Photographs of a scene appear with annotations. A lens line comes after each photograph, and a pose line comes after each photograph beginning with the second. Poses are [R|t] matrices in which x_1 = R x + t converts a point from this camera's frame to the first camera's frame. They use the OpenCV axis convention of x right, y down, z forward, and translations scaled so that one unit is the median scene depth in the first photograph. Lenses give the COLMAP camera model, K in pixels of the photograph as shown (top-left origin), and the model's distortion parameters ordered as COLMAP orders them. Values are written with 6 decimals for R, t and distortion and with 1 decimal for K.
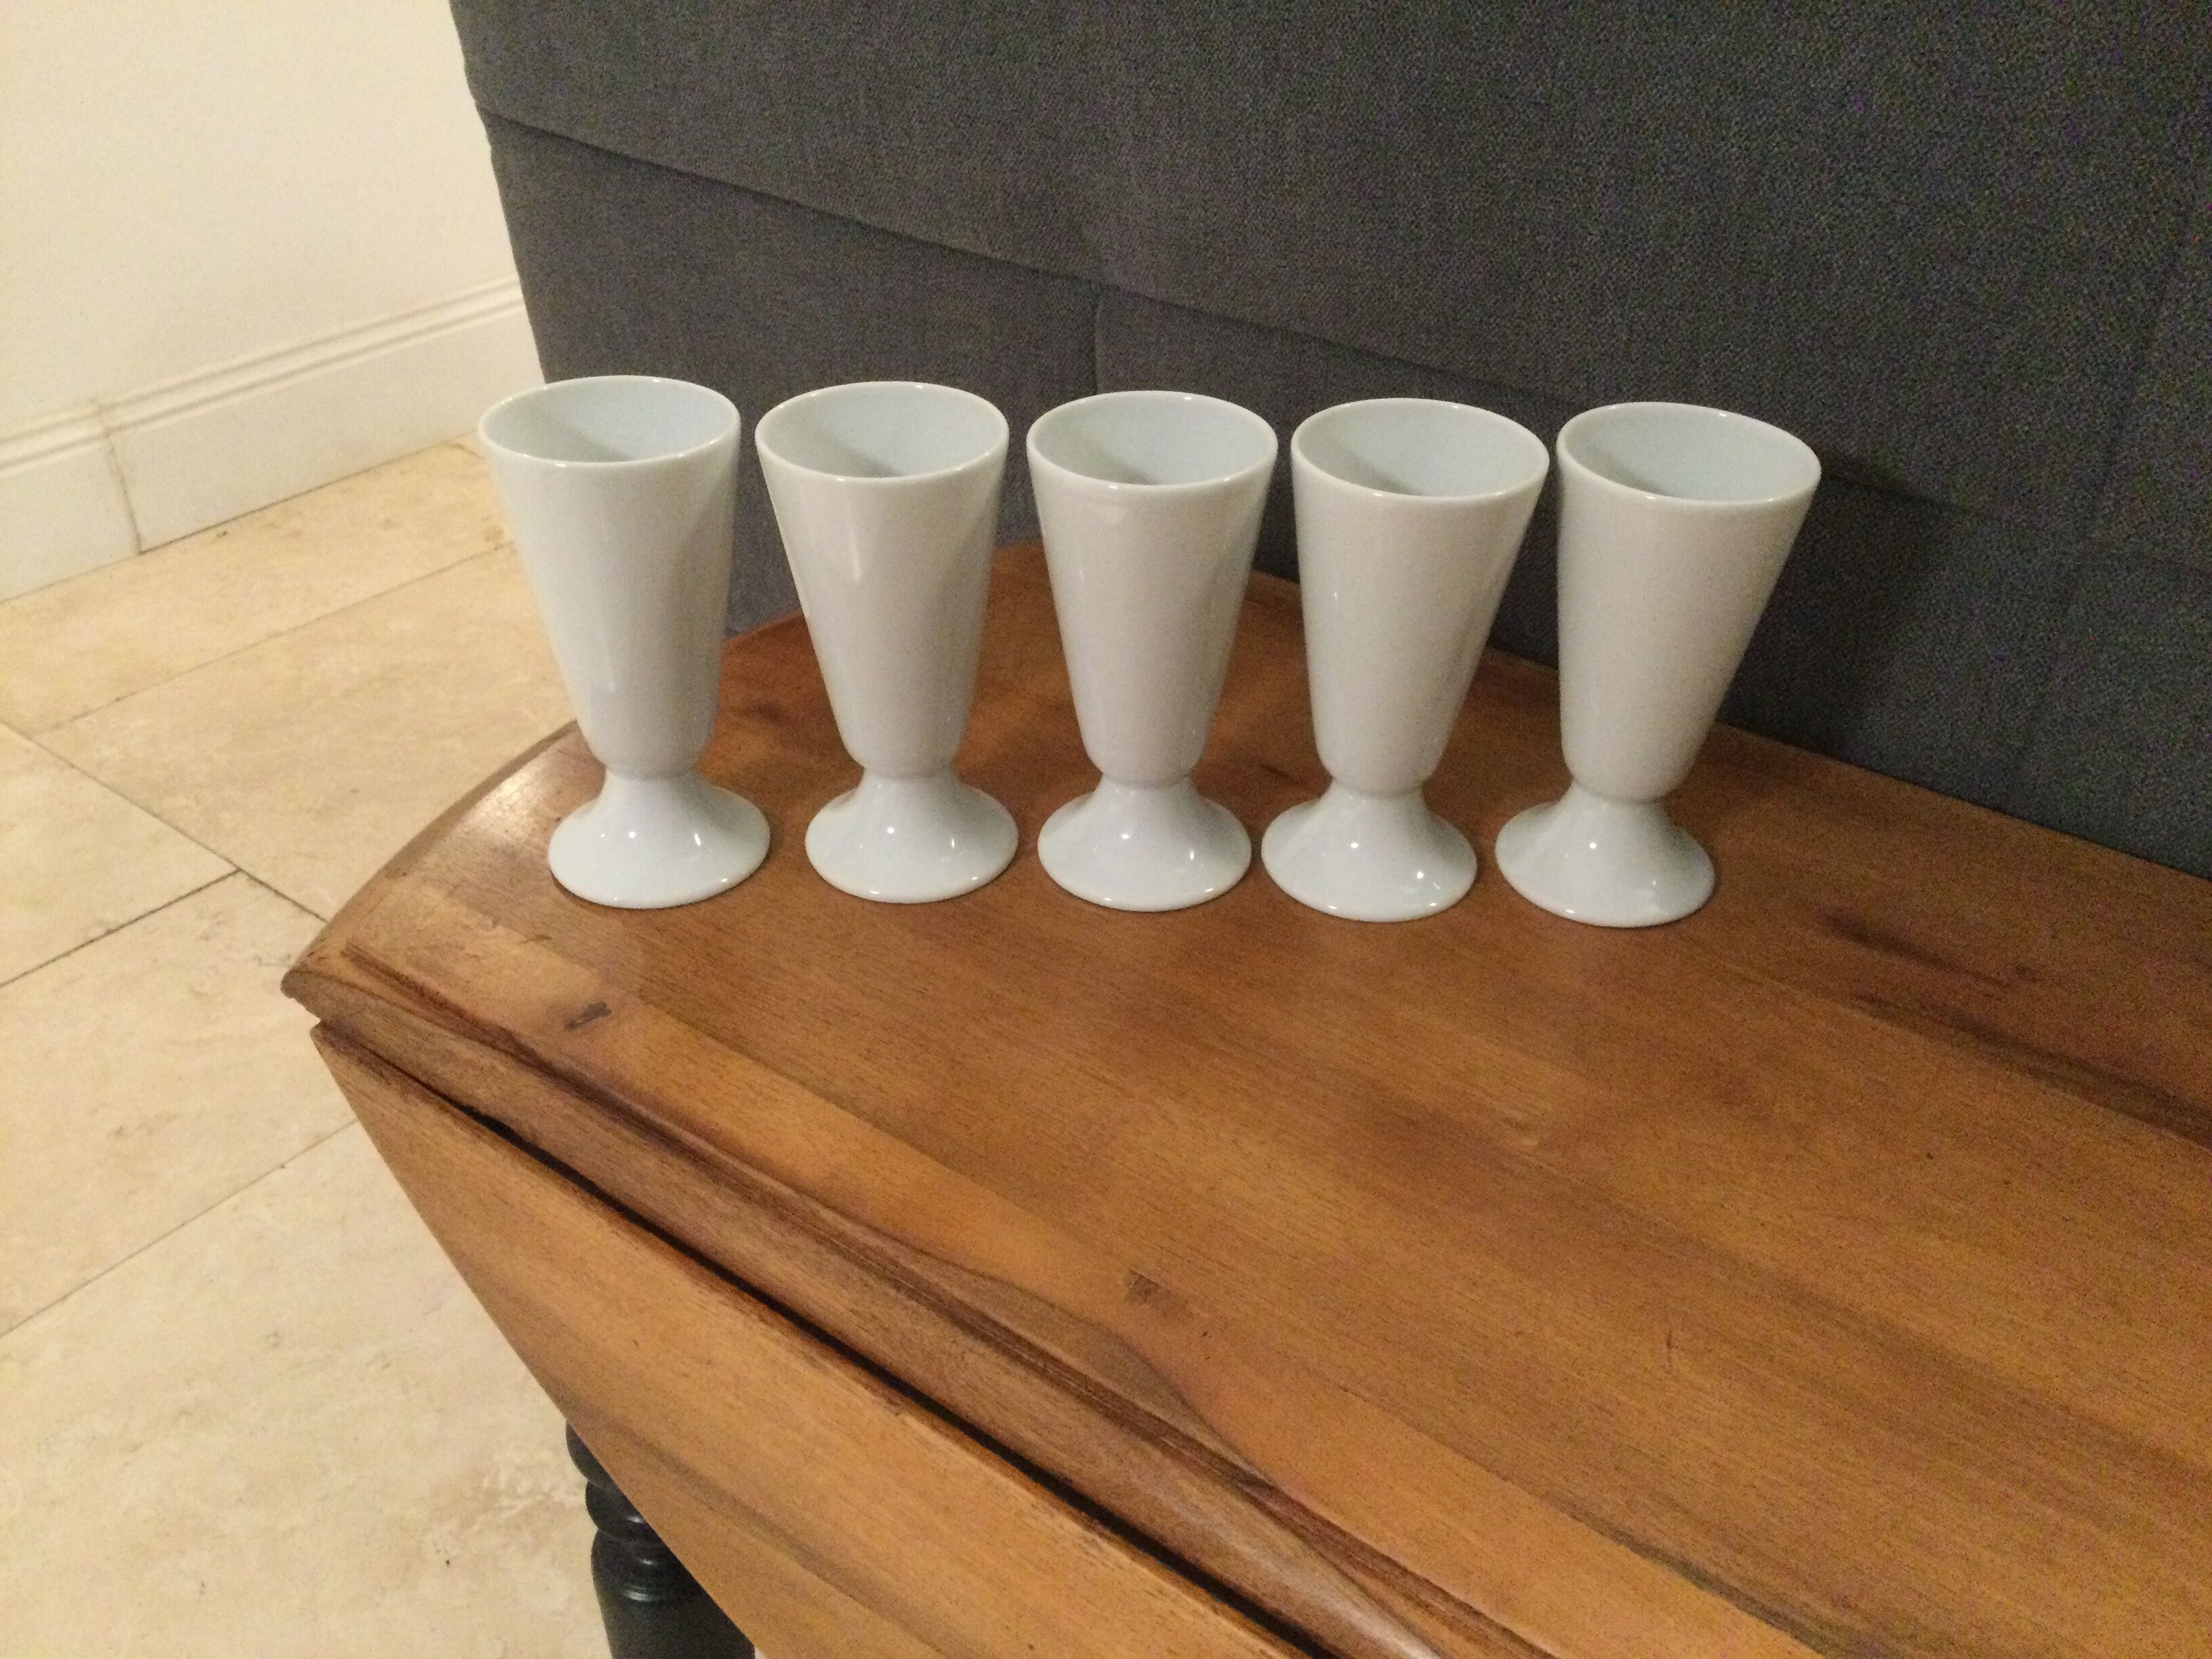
lens RADIAL K [[1968.3, 0, 1106.0], [0, 1968.3, 829.5], [0, 0, 1]] dist [0.070477, -0.115821]
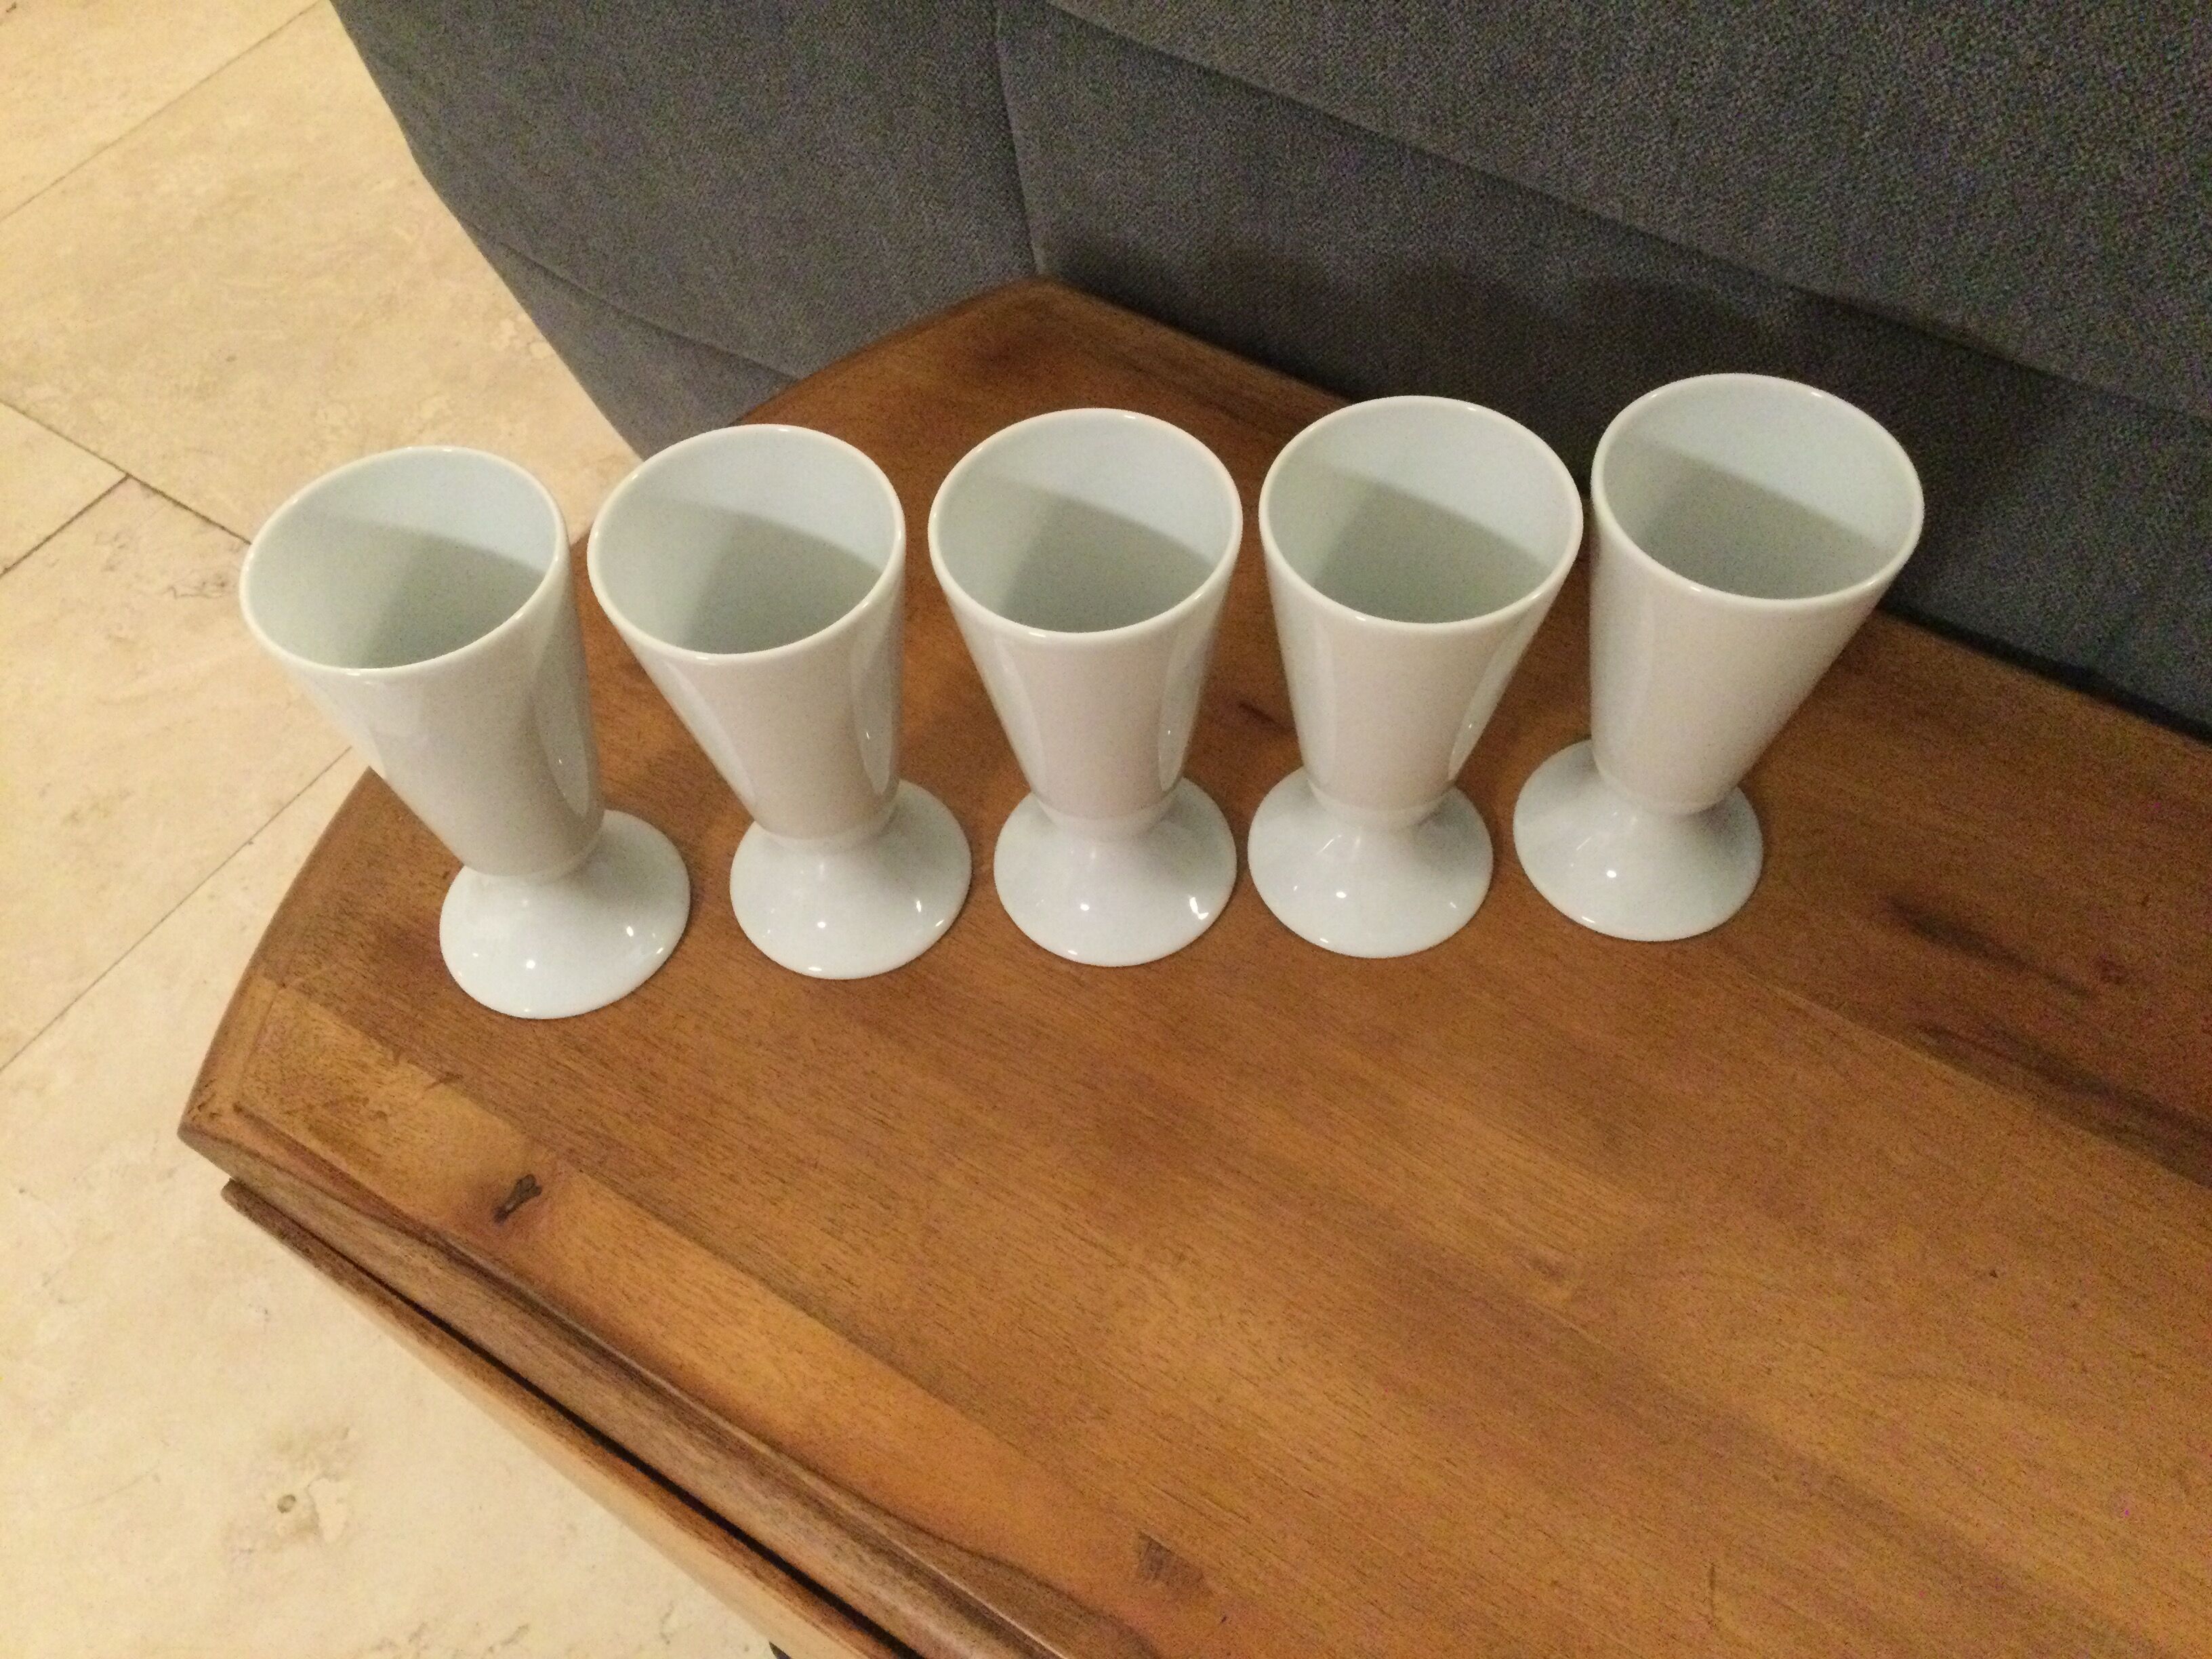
lens RADIAL K [[1968.3, 0, 1106.0], [0, 1968.3, 829.5], [0, 0, 1]] dist [0.070477, -0.115821]
pose [[0.996372, -0.084522, -0.009963, 0.027944], [0.082261, 0.926405, 0.367432, -0.355498], [-0.021827, -0.366919, 0.929997, 0.202880]]
